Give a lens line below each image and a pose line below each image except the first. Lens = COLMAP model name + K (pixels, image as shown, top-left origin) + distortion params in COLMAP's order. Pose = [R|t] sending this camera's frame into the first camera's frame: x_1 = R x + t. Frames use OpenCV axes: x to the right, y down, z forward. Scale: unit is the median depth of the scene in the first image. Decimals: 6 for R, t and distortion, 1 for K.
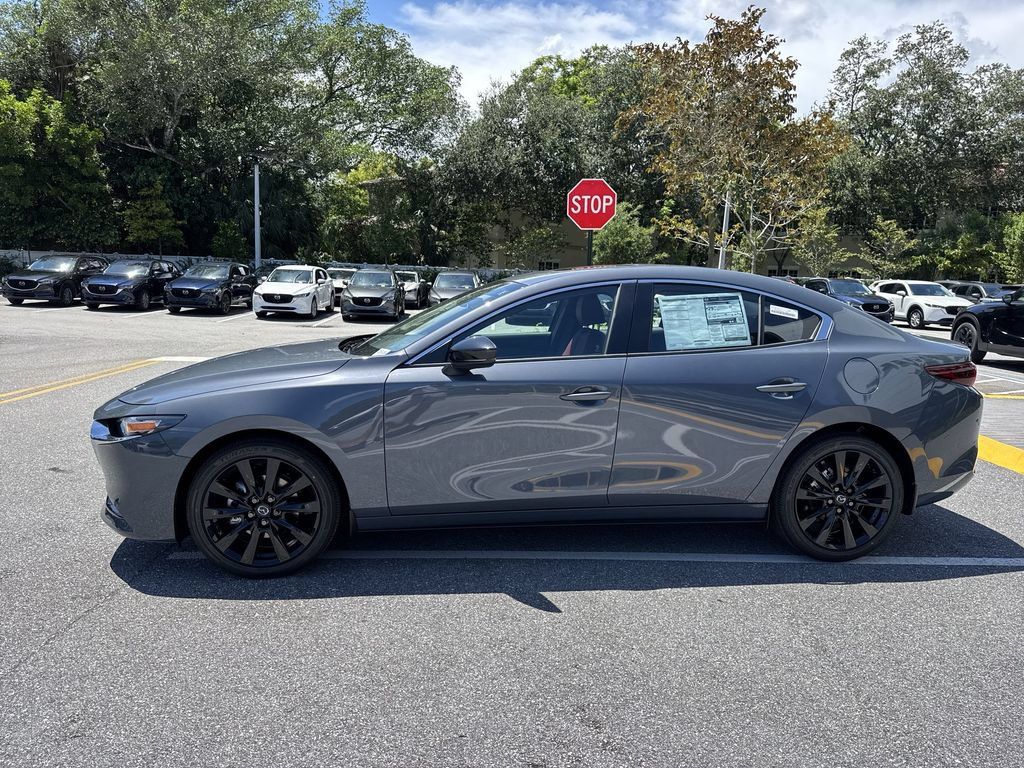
lens RADIAL K [[715.2, 0, 503.1], [0, 715.2, 397.1], [0, 0, 1]] dist [0.066487, -0.089878]
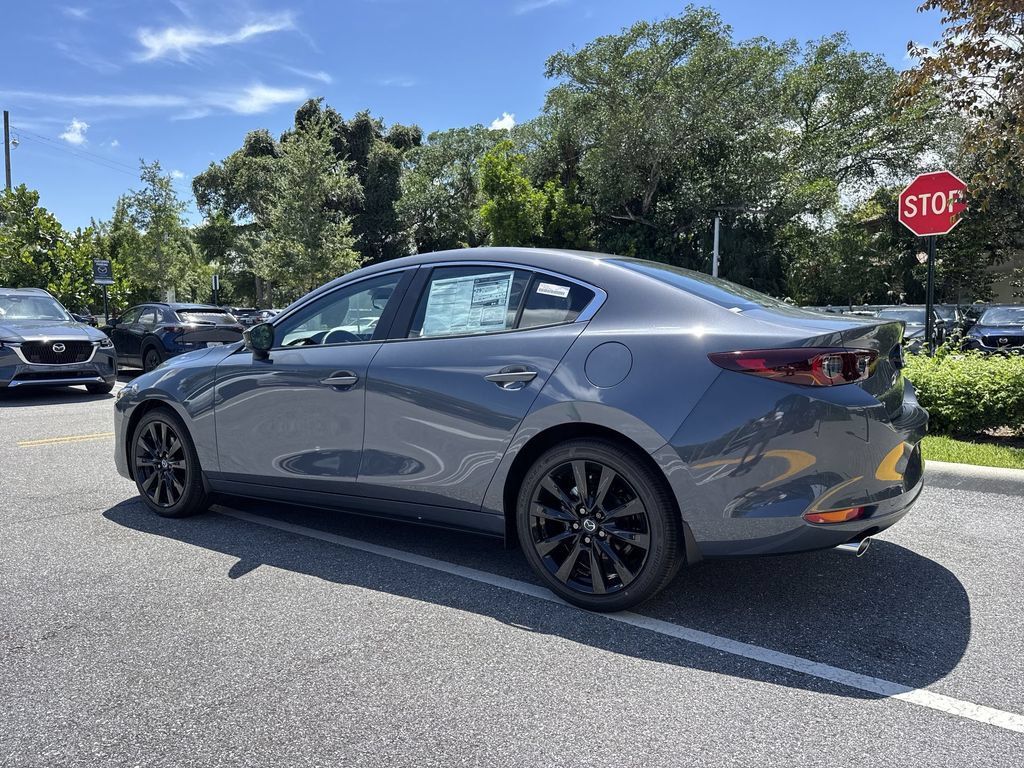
lens RADIAL K [[720.2, 0, 508.3], [0, 720.2, 389.1], [0, 0, 1]] dist [0.088436, -0.121449]
pose [[0.768607, 0.018132, -0.639464, 0.281907], [-0.073156, 0.995532, -0.059702, 0.015791], [0.635525, 0.092668, 0.766499, 0.109014]]
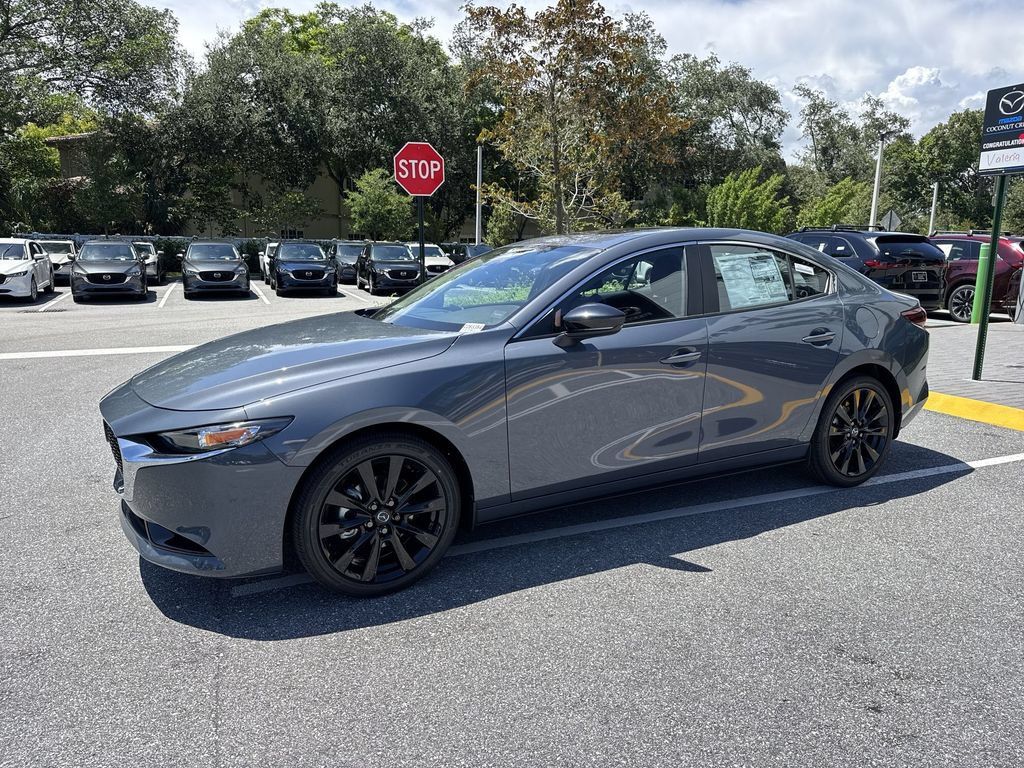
lens RADIAL K [[719.9, 0, 512.5], [0, 719.9, 390.7], [0, 0, 1]] dist [0.056611, -0.079491]
pose [[0.927334, -0.089272, 0.363431, -0.141613], [0.077900, 0.995906, 0.045861, -0.005905], [-0.366038, -0.014217, 0.930491, 0.041315]]
